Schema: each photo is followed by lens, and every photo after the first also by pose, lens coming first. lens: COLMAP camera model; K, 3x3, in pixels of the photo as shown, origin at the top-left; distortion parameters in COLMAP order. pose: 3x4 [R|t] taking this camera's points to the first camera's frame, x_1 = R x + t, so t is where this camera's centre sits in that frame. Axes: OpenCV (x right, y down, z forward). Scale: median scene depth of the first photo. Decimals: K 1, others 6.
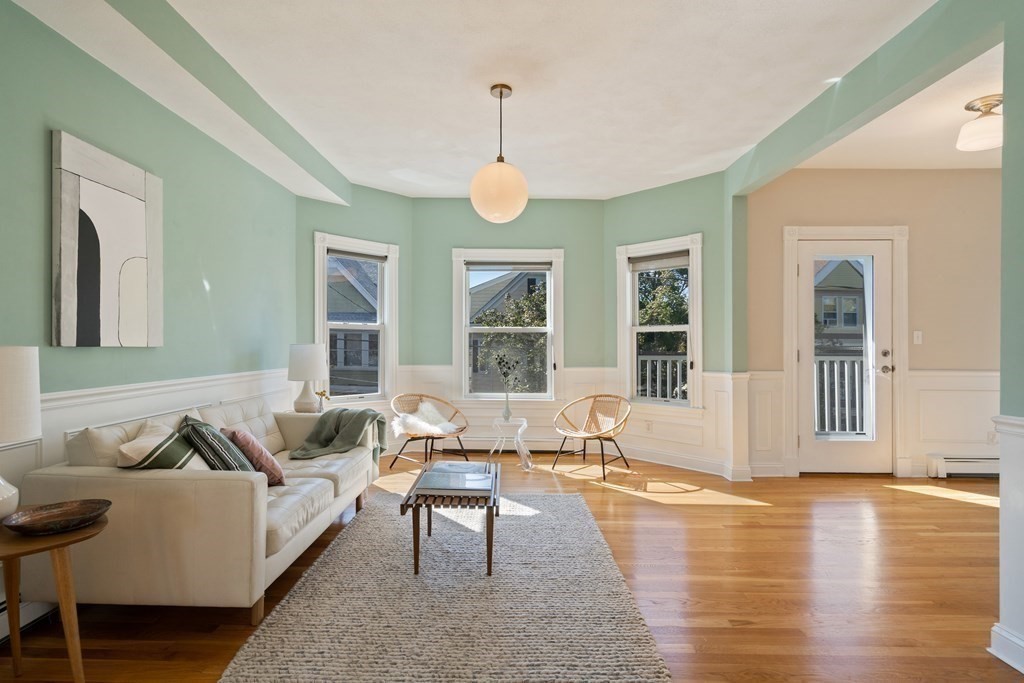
lens RADIAL K [[487.8, 0, 497.5], [0, 487.8, 348.8], [0, 0, 1]] dist [0.009220, -0.000002]
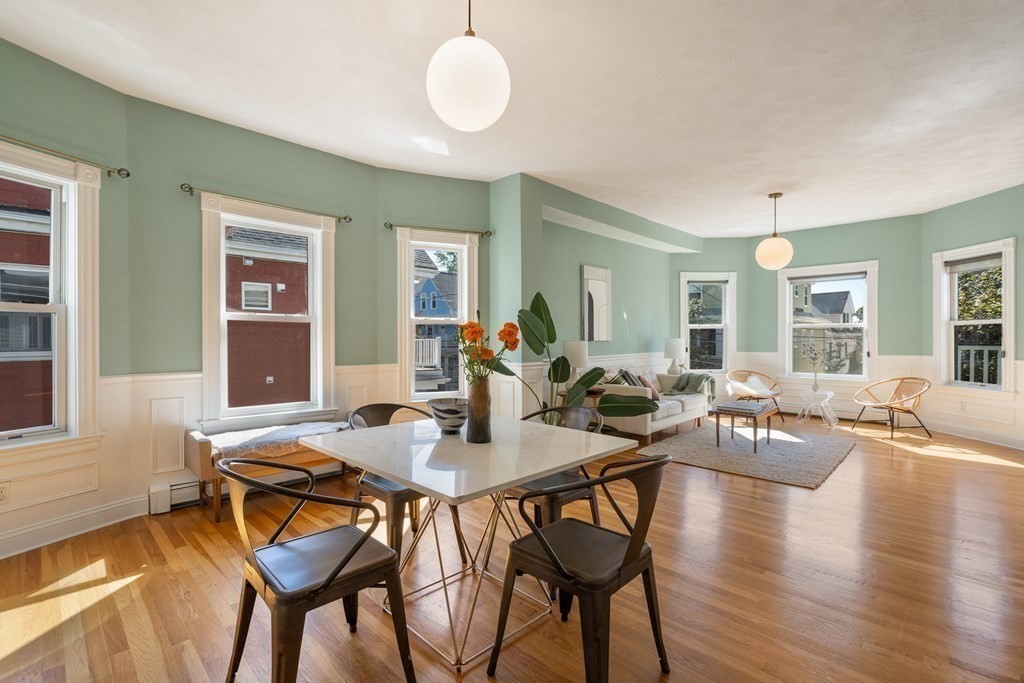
lens RADIAL K [[474.6, 0, 518.9], [0, 474.6, 343.4], [0, 0, 1]] dist [0.002963, 0.000580]
pose [[0.744583, -0.000284, -0.667530, 0.299467], [0.004562, 0.999979, 0.004663, -0.001792], [0.667514, -0.006517, 0.744569, -0.586555]]
